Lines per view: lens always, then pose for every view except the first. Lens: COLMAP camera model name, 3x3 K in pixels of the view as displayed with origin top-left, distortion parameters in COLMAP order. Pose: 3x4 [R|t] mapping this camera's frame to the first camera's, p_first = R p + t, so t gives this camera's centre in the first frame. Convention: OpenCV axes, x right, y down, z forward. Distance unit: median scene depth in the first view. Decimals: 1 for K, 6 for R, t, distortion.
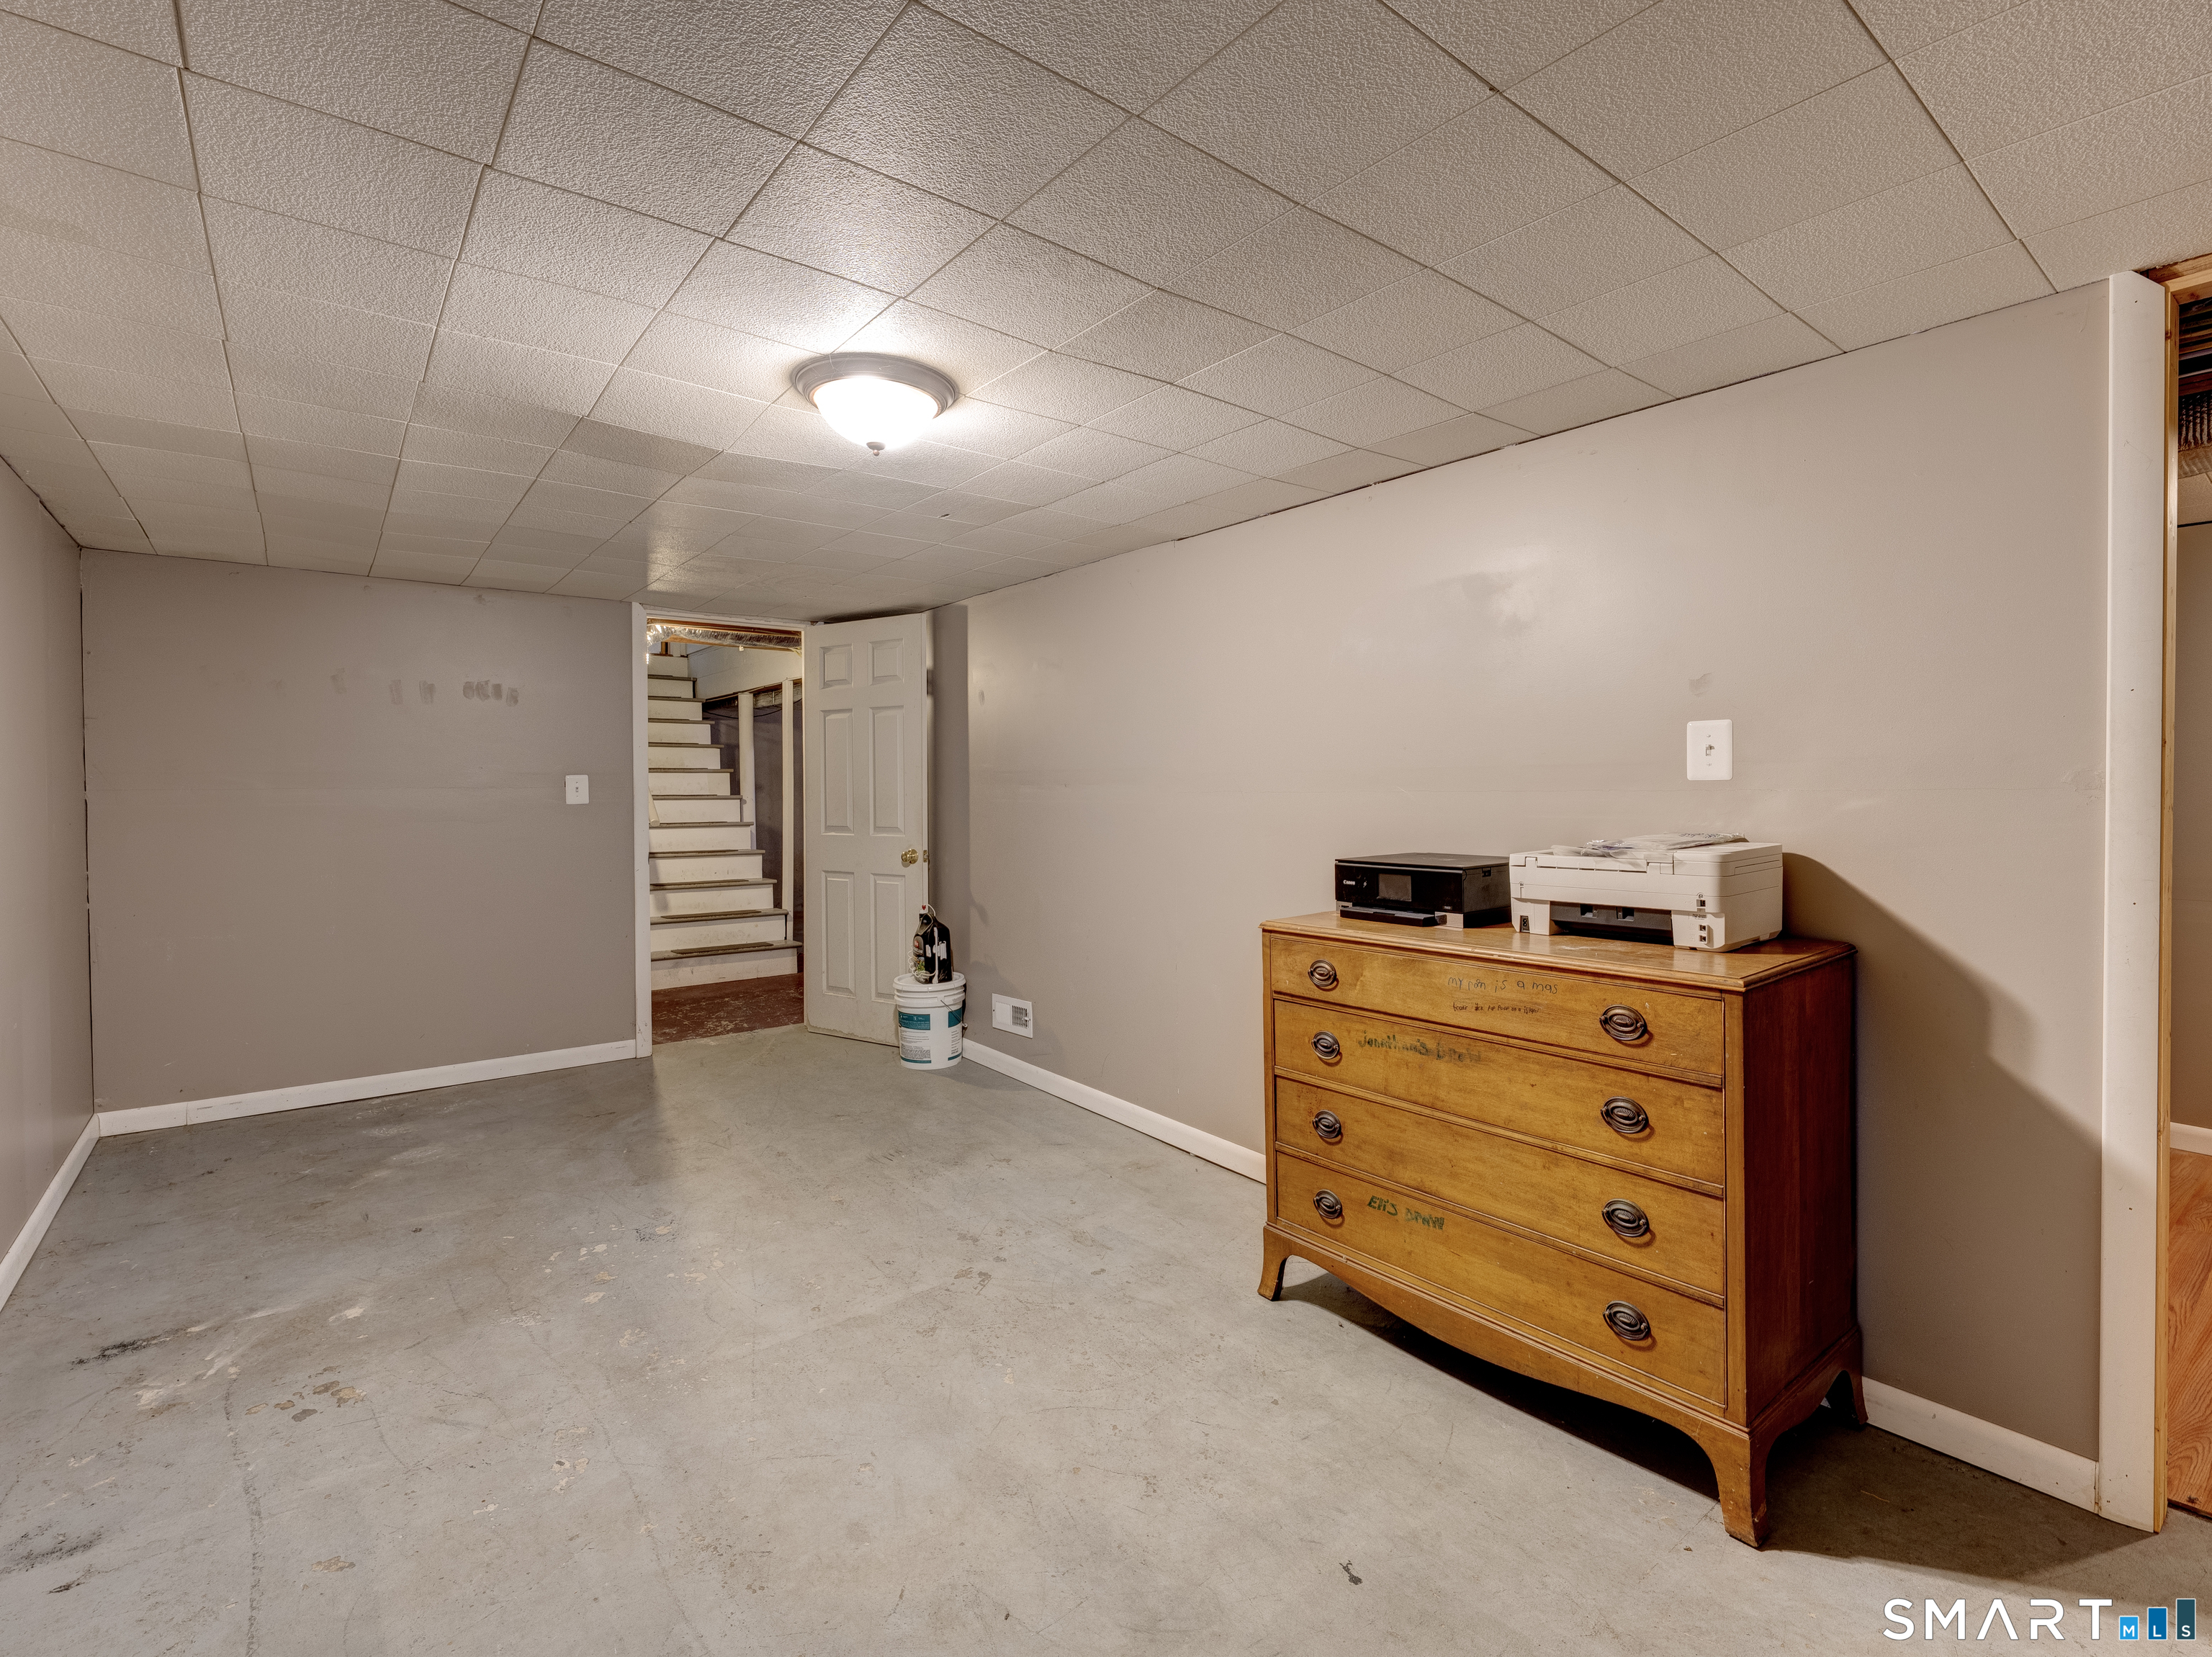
lens RADIAL K [[1035.8, 0, 1106.6], [0, 1035.8, 814.3], [0, 0, 1]] dist [-0.006474, 0.001372]
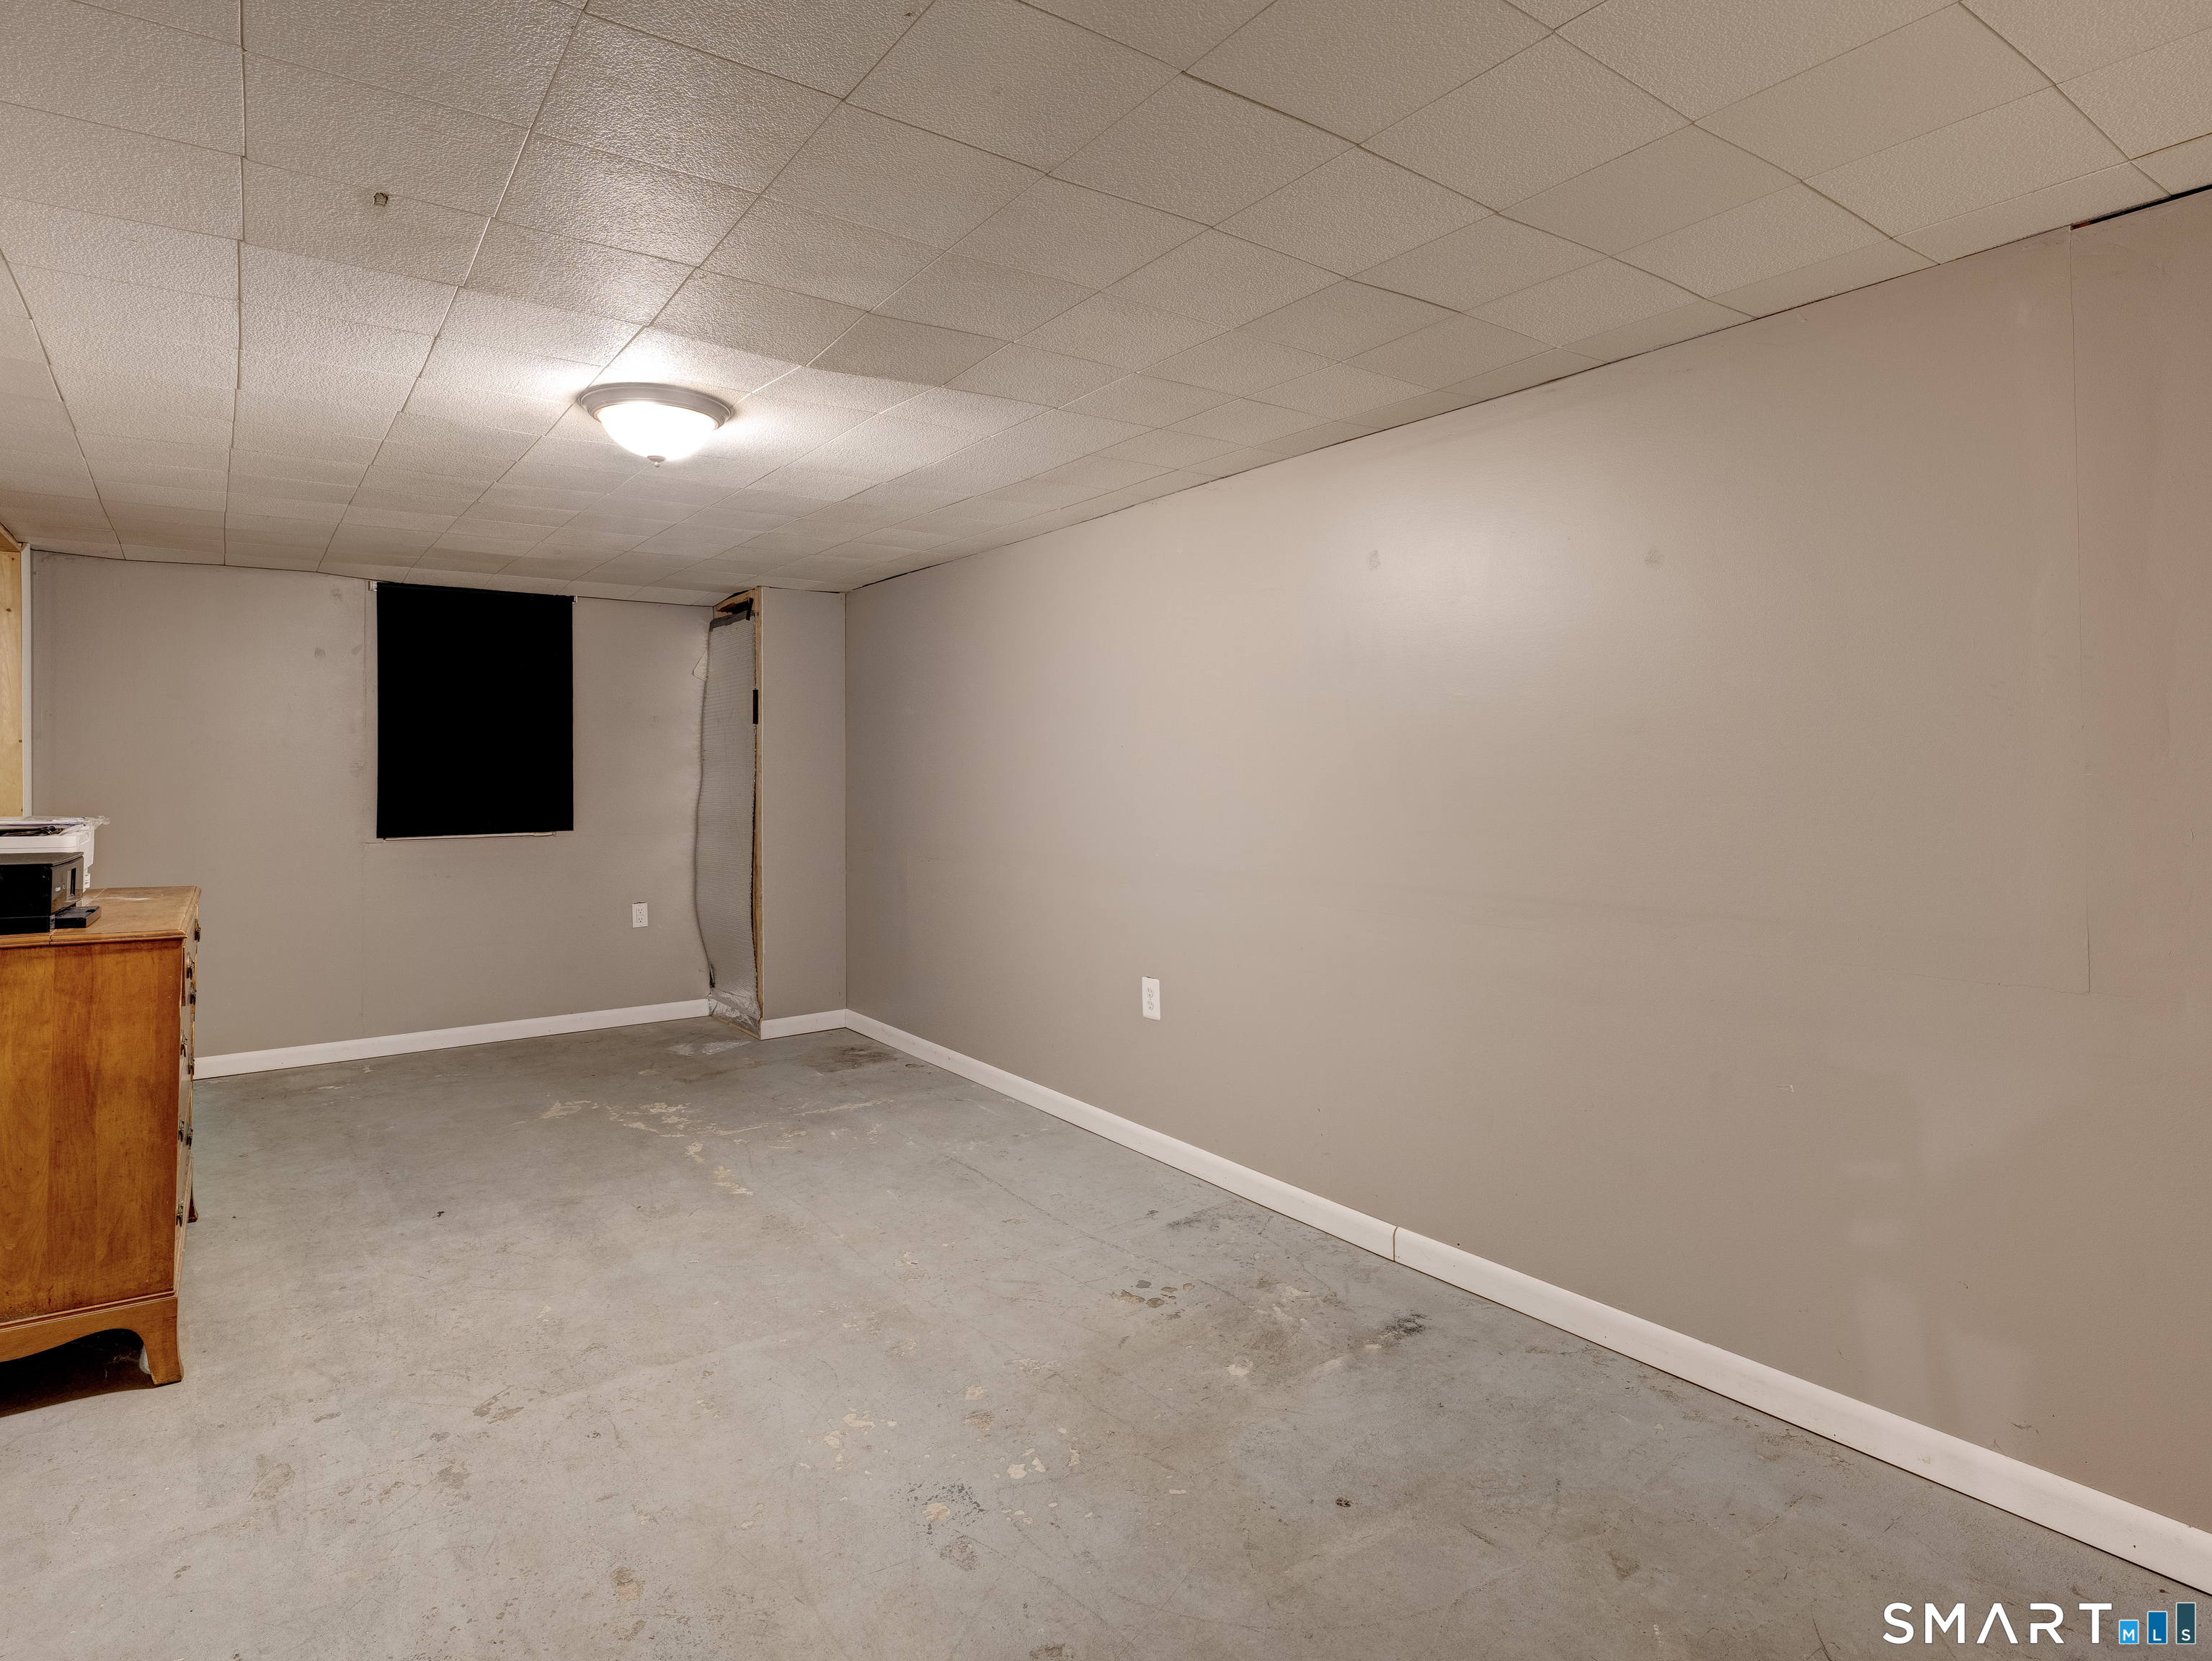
lens RADIAL K [[1212.4, 0, 1103.7], [0, 1212.4, 771.6], [0, 0, 1]] dist [0.002759, -0.002084]
pose [[-0.999020, 0.008812, 0.043380, -0.689295], [0.010035, 0.999556, 0.028054, -0.049983], [-0.043114, 0.028462, -0.998665, 2.072569]]
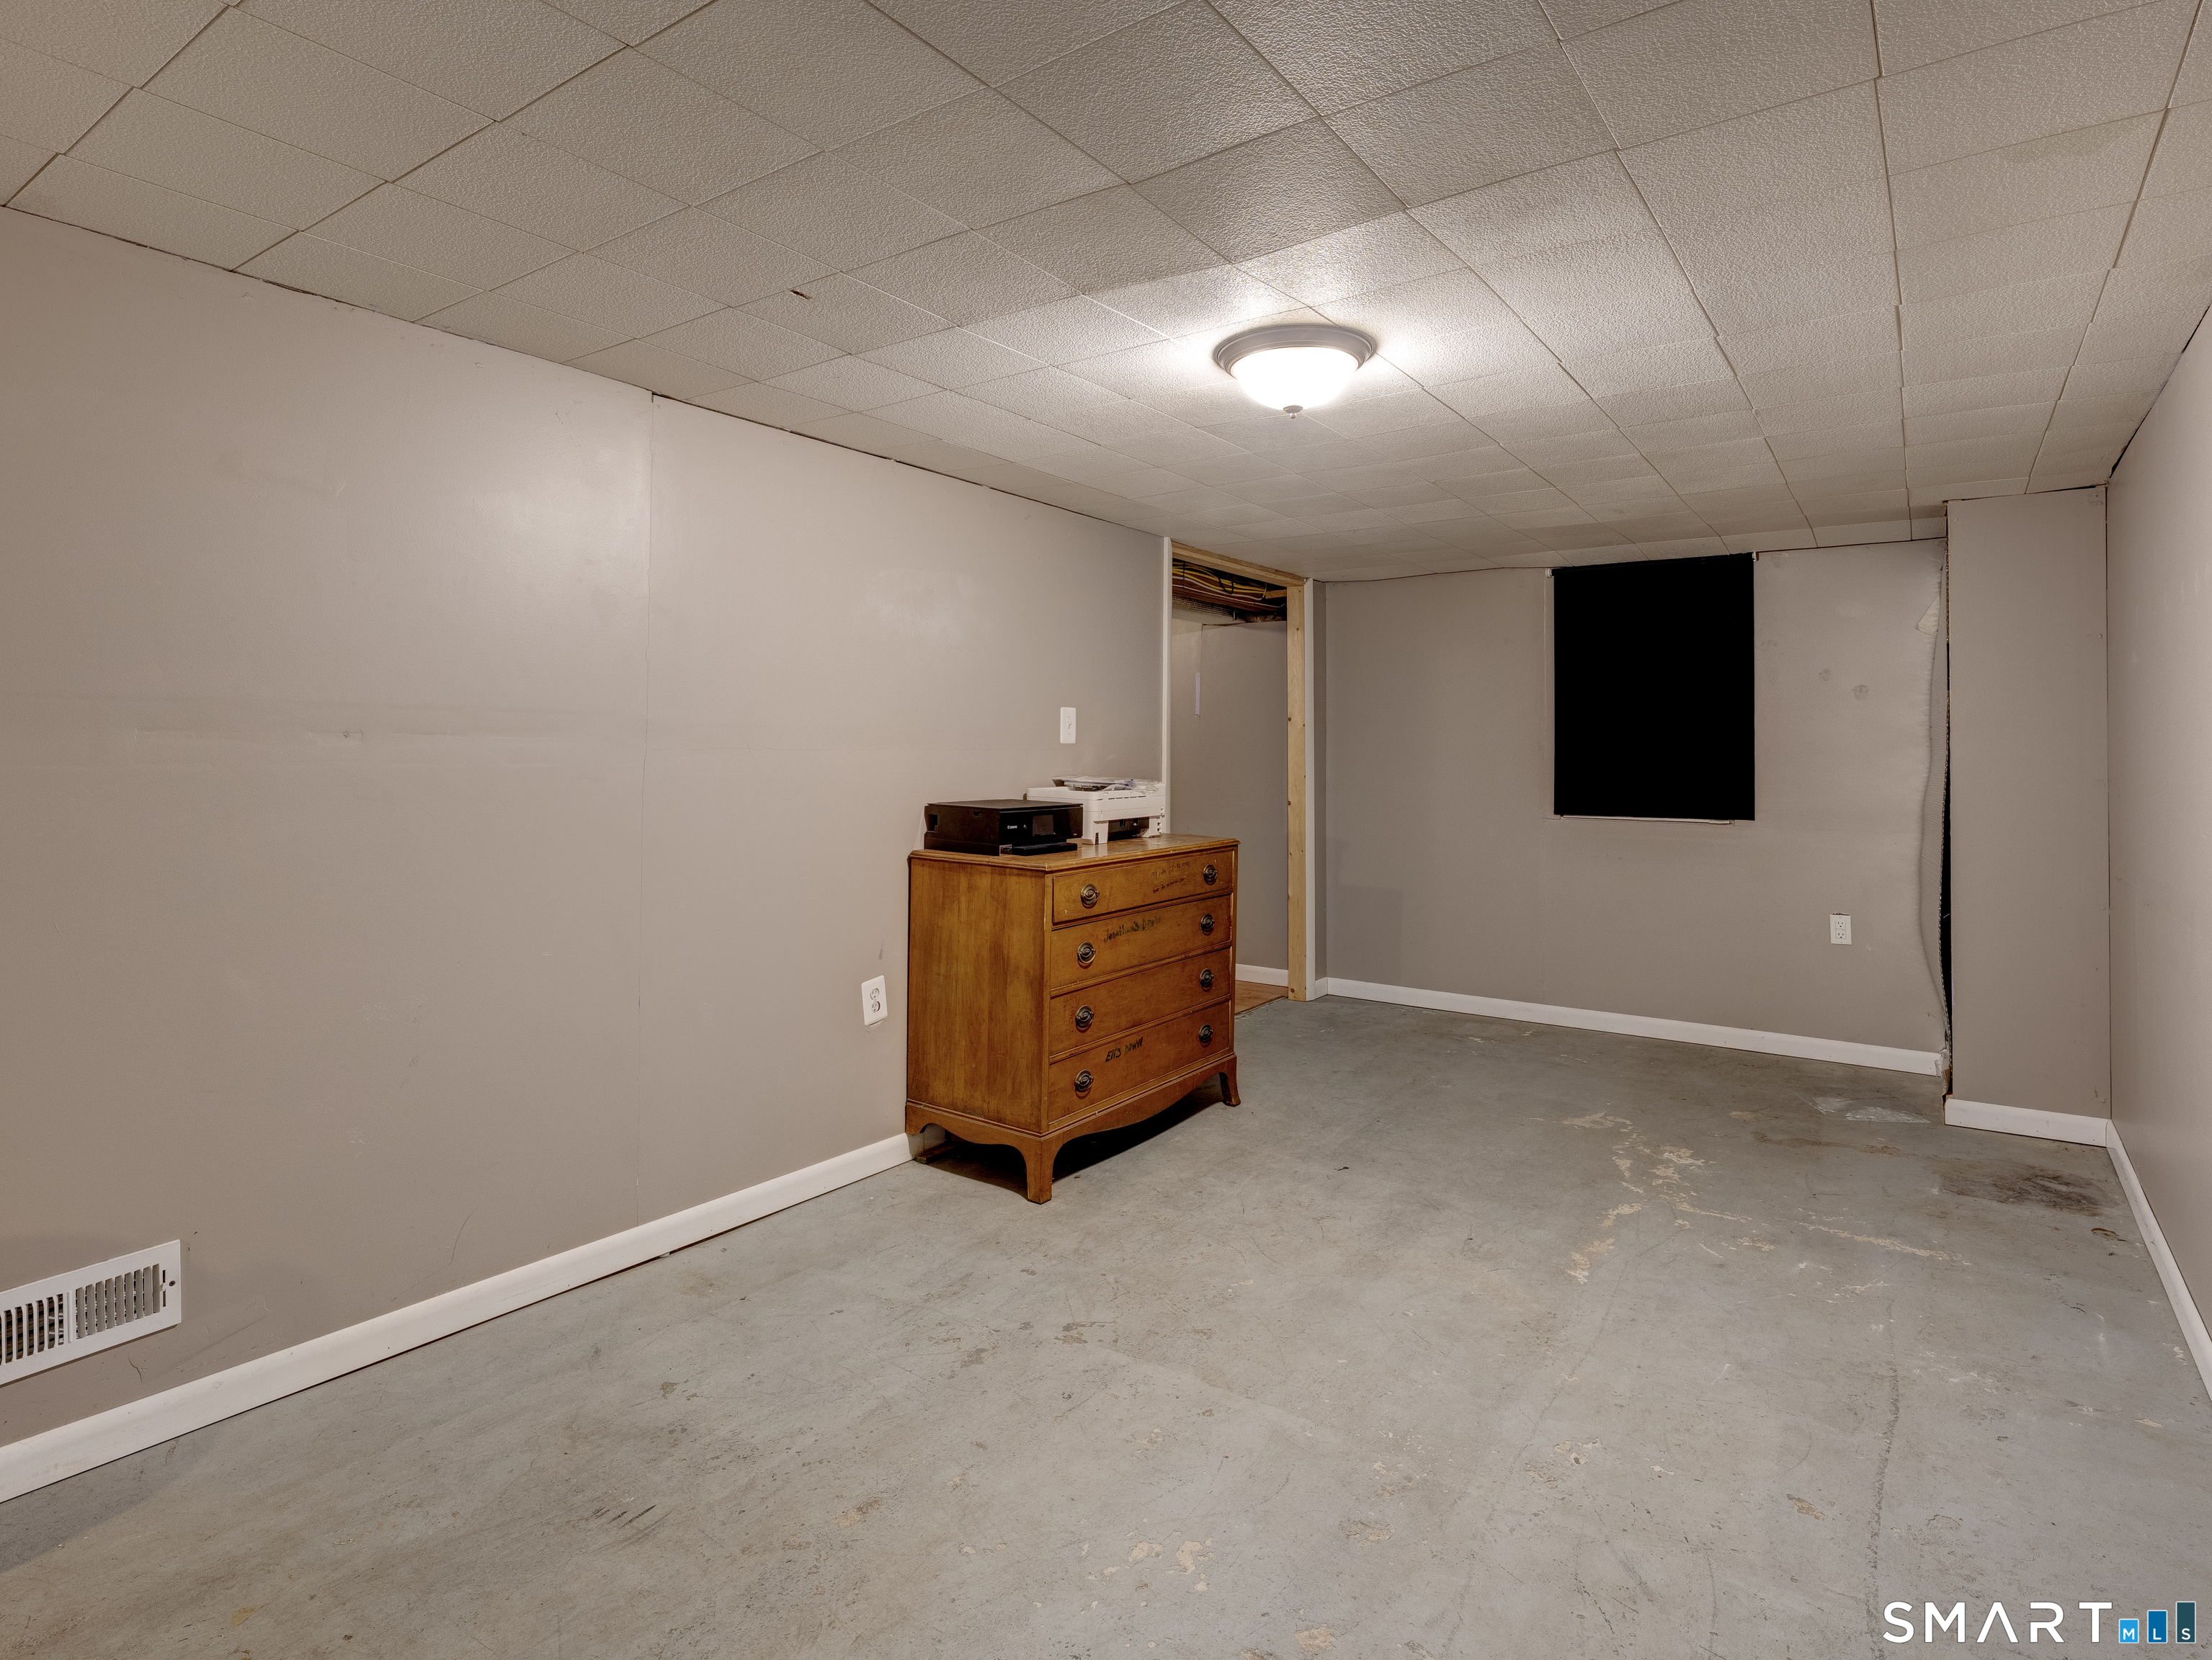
lens RADIAL K [[1179.8, 0, 1110.4], [0, 1179.8, 741.8], [0, 0, 1]] dist [-0.003107, 0.000669]
pose [[-0.287524, 0.007777, 0.957742, -1.165505], [0.018606, 0.999824, -0.002533, -0.027680], [-0.957593, 0.017091, -0.287618, 1.377989]]
